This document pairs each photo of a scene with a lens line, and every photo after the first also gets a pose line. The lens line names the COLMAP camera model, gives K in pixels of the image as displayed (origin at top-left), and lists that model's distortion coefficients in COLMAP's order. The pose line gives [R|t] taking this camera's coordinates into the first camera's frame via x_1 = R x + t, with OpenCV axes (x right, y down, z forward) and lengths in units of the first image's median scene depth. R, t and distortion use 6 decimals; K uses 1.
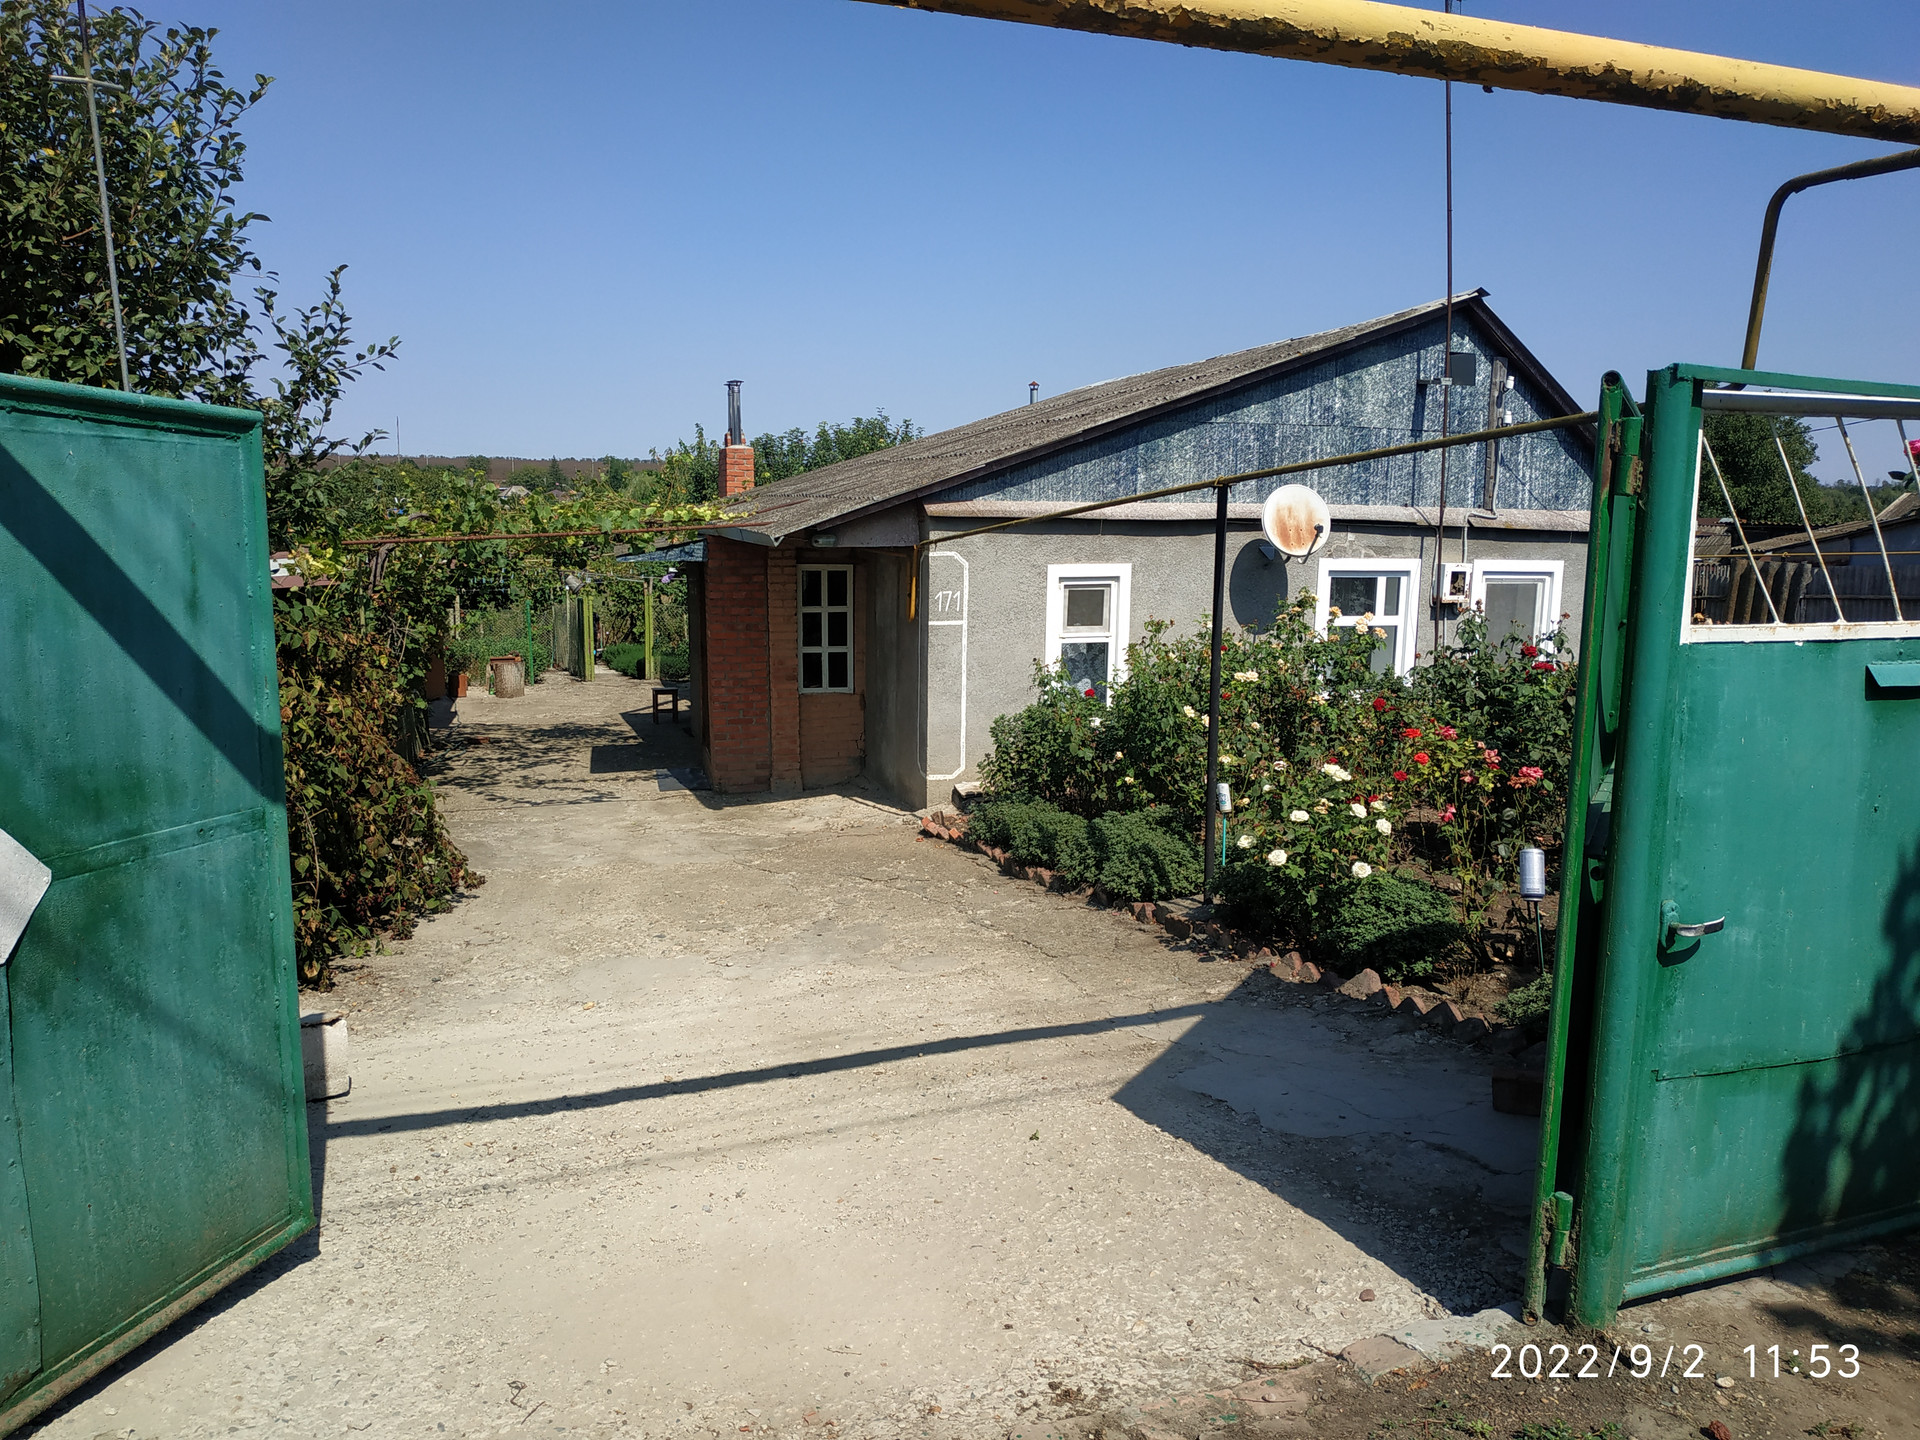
lens RADIAL K [[1364.5, 0, 960.0], [0, 1364.5, 720.0], [0, 0, 1]] dist [0.000646, -0.002504]
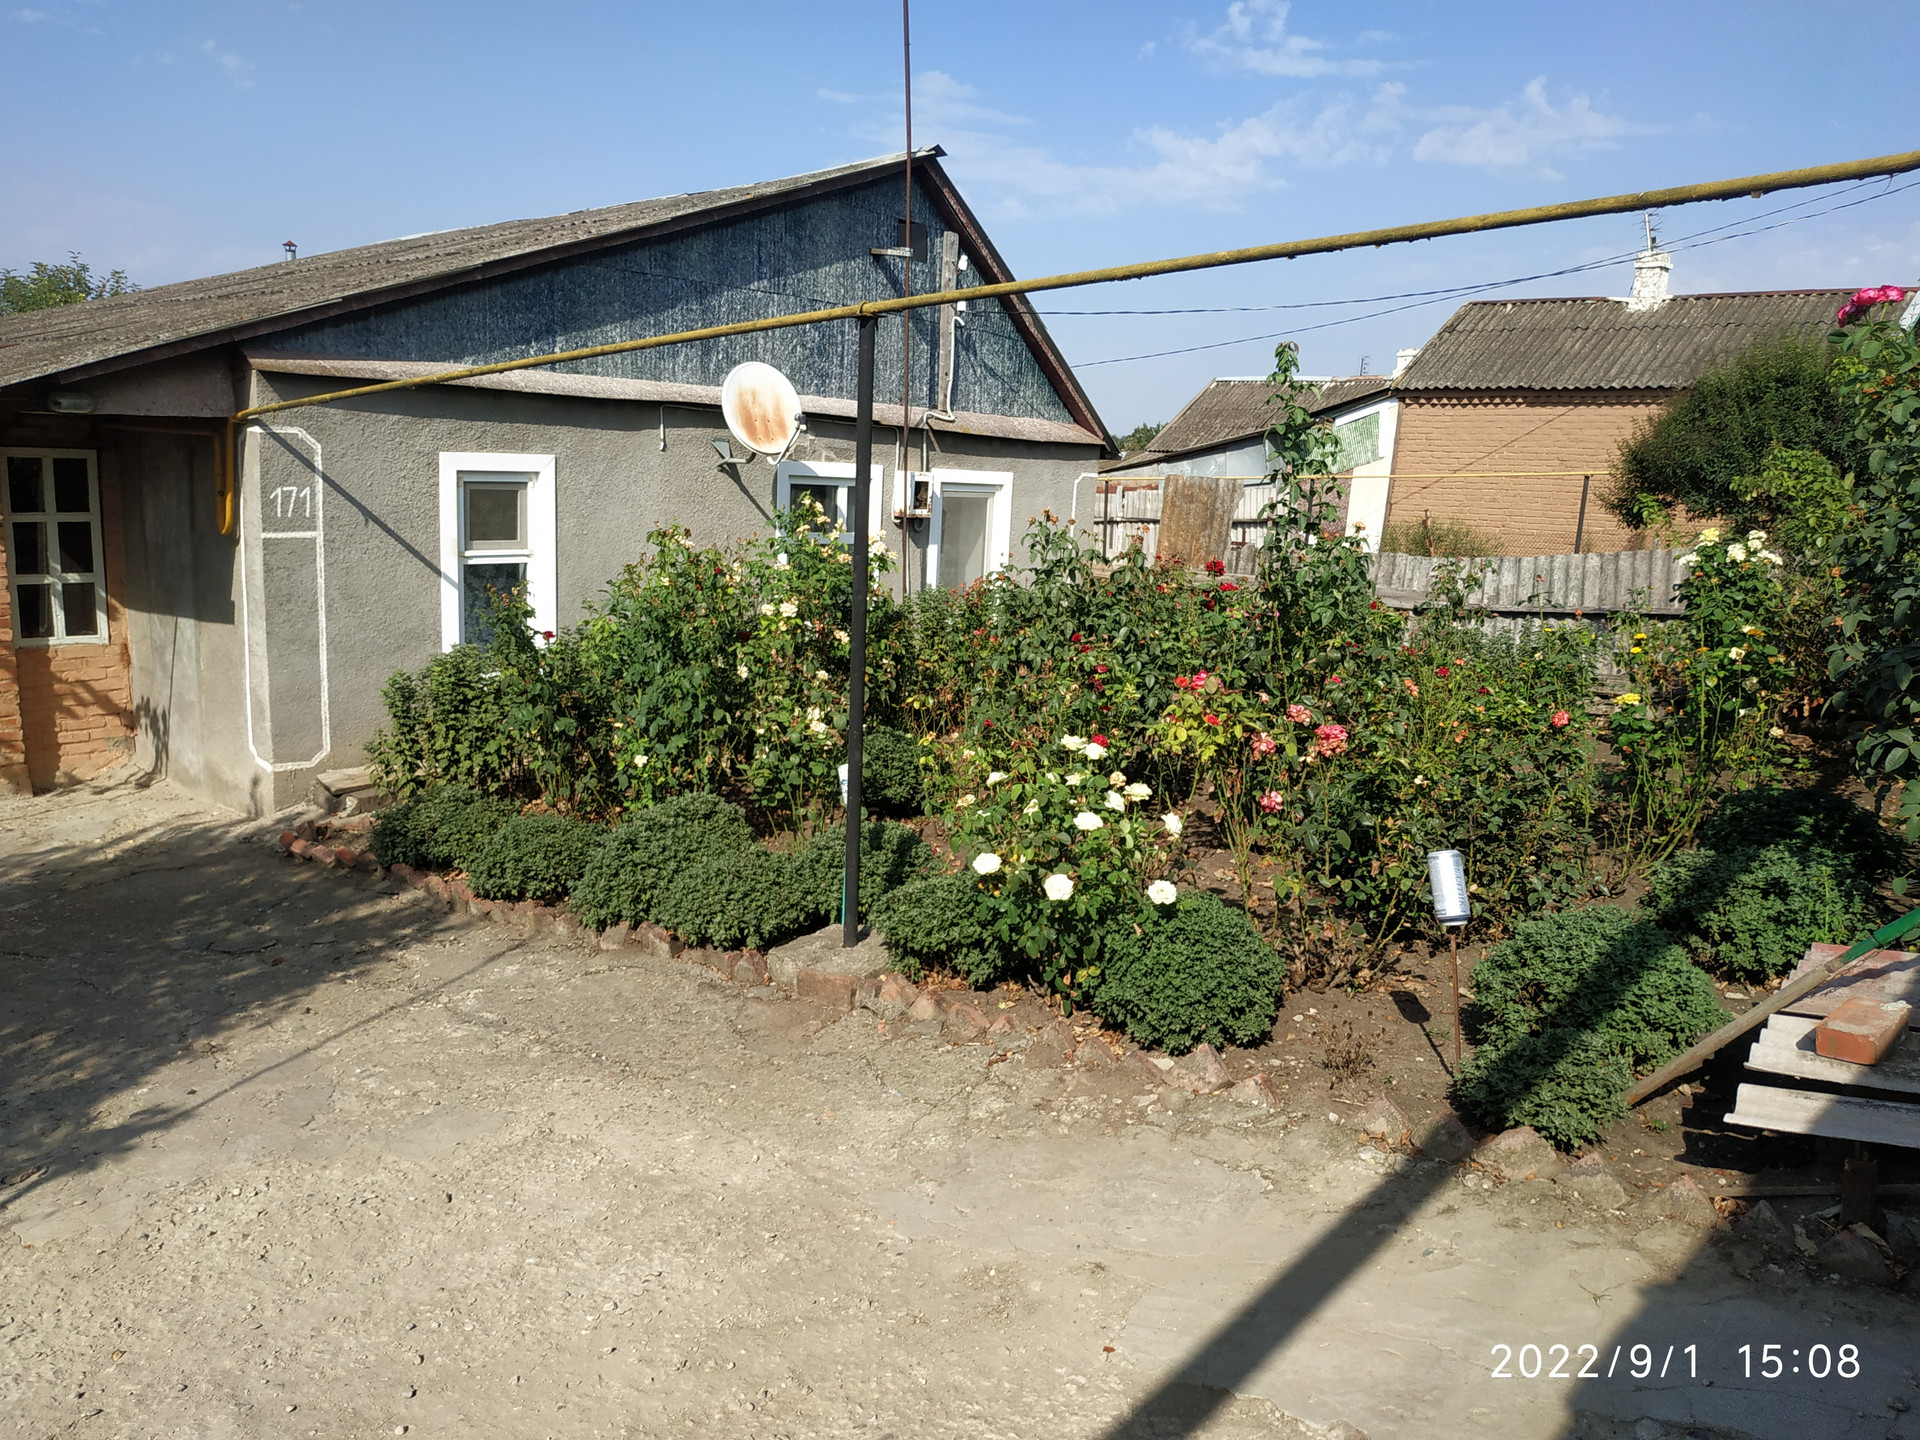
lens RADIAL K [[1444.8, 0, 960.0], [0, 1444.8, 720.0], [0, 0, 1]] dist [-0.002029, -0.011206]
pose [[0.876514, -0.055079, 0.478216, -0.060881], [0.033532, 0.998005, 0.053486, -0.007076], [-0.480208, -0.030846, 0.876612, 0.206594]]
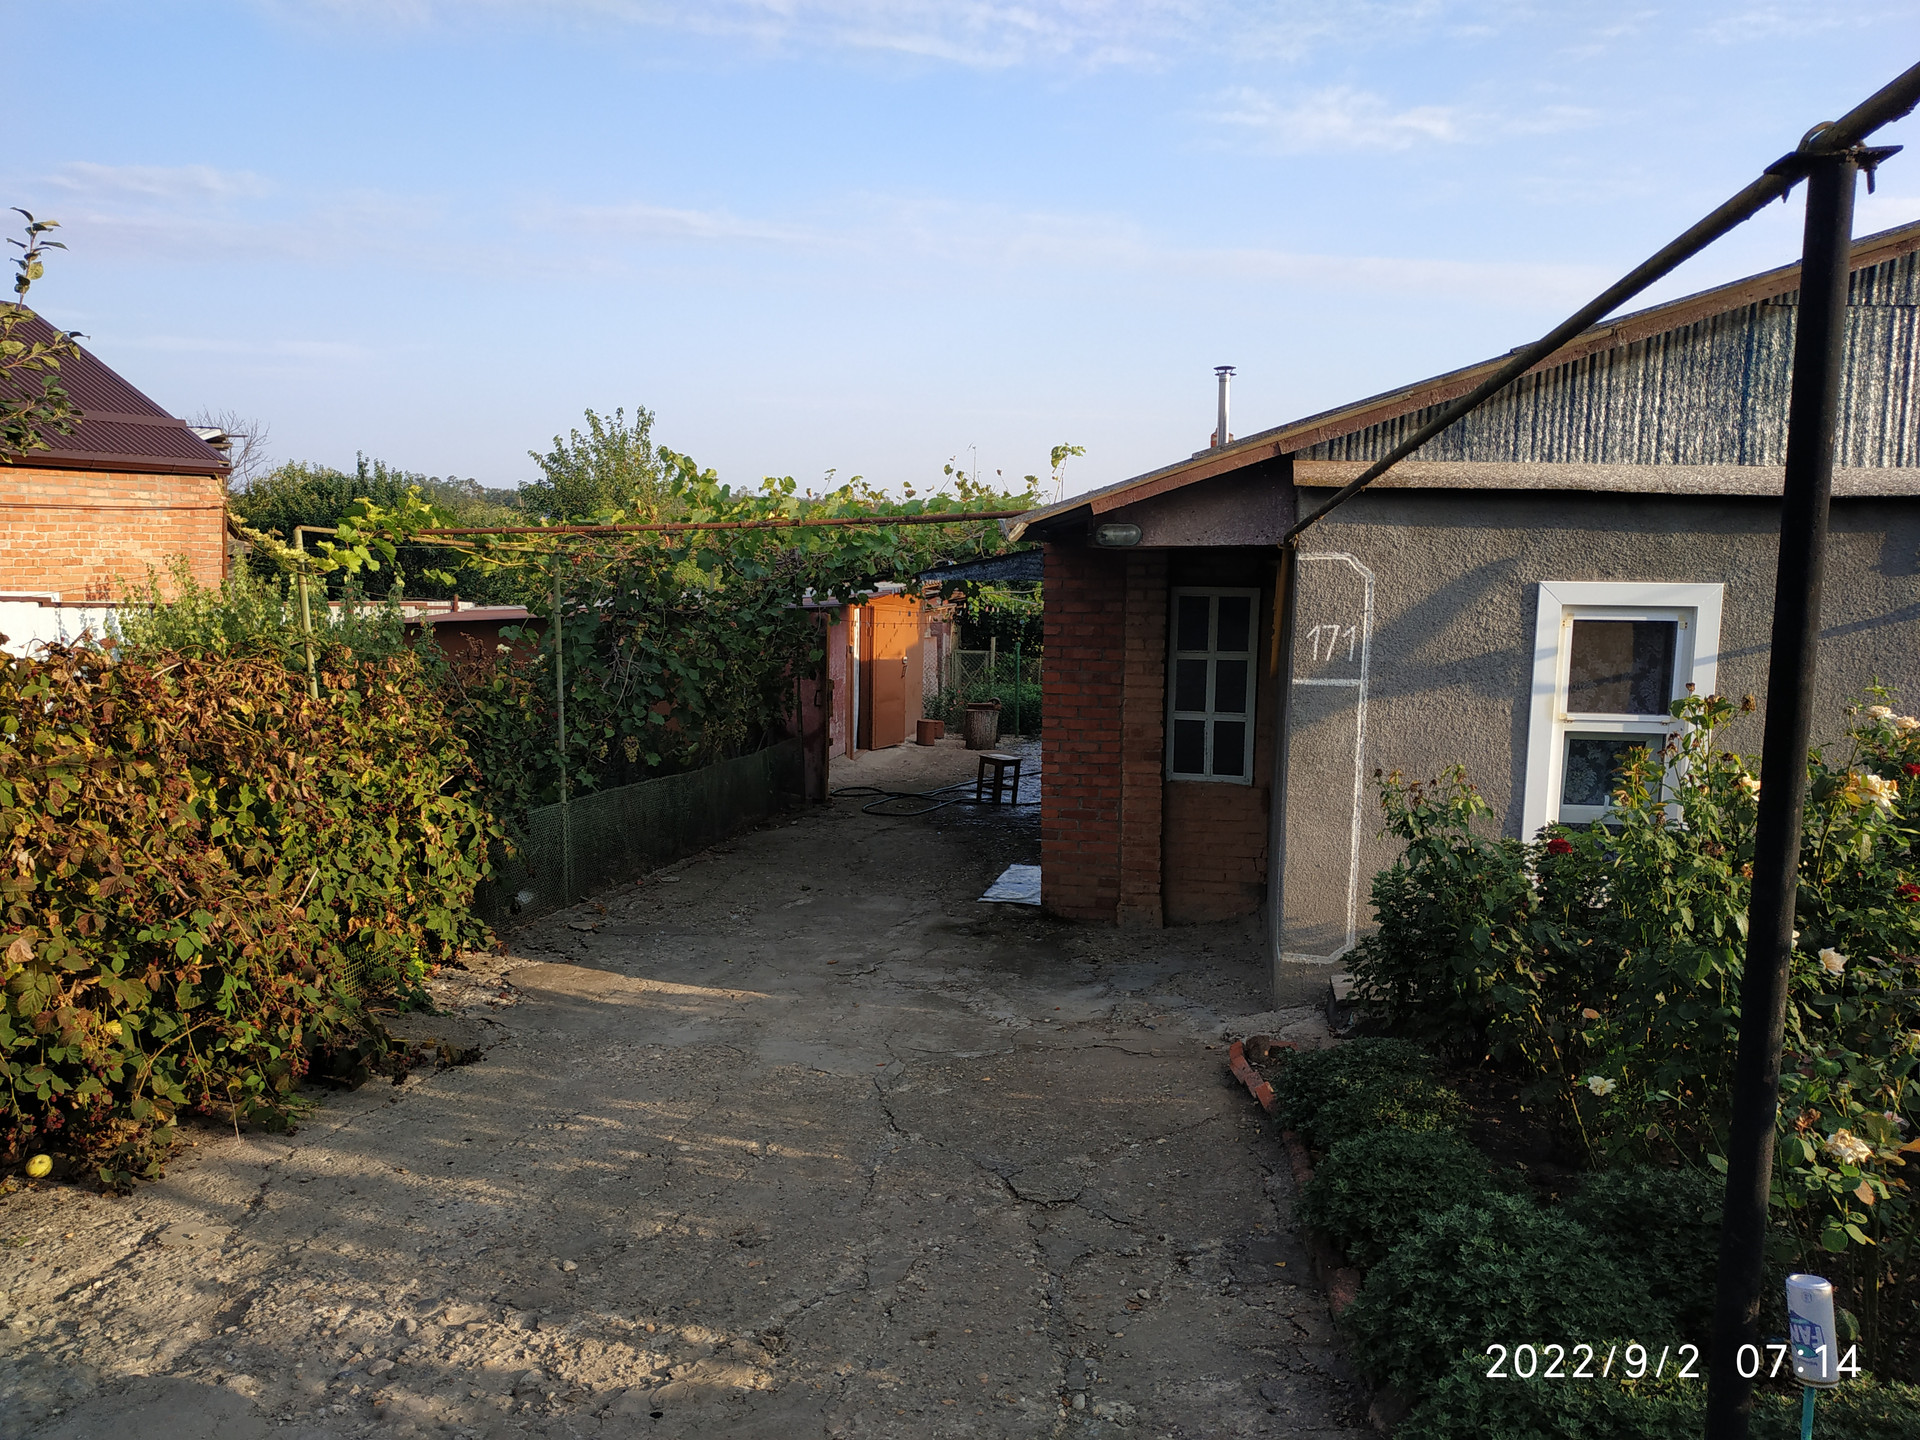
lens RADIAL K [[1364.5, 0, 960.0], [0, 1364.5, 720.0], [0, 0, 1]] dist [0.000646, -0.002504]
pose [[0.901042, 0.055803, -0.430127, 0.088009], [-0.072592, 0.997103, -0.022709, -0.030362], [0.427614, 0.051685, 0.902483, 0.409596]]
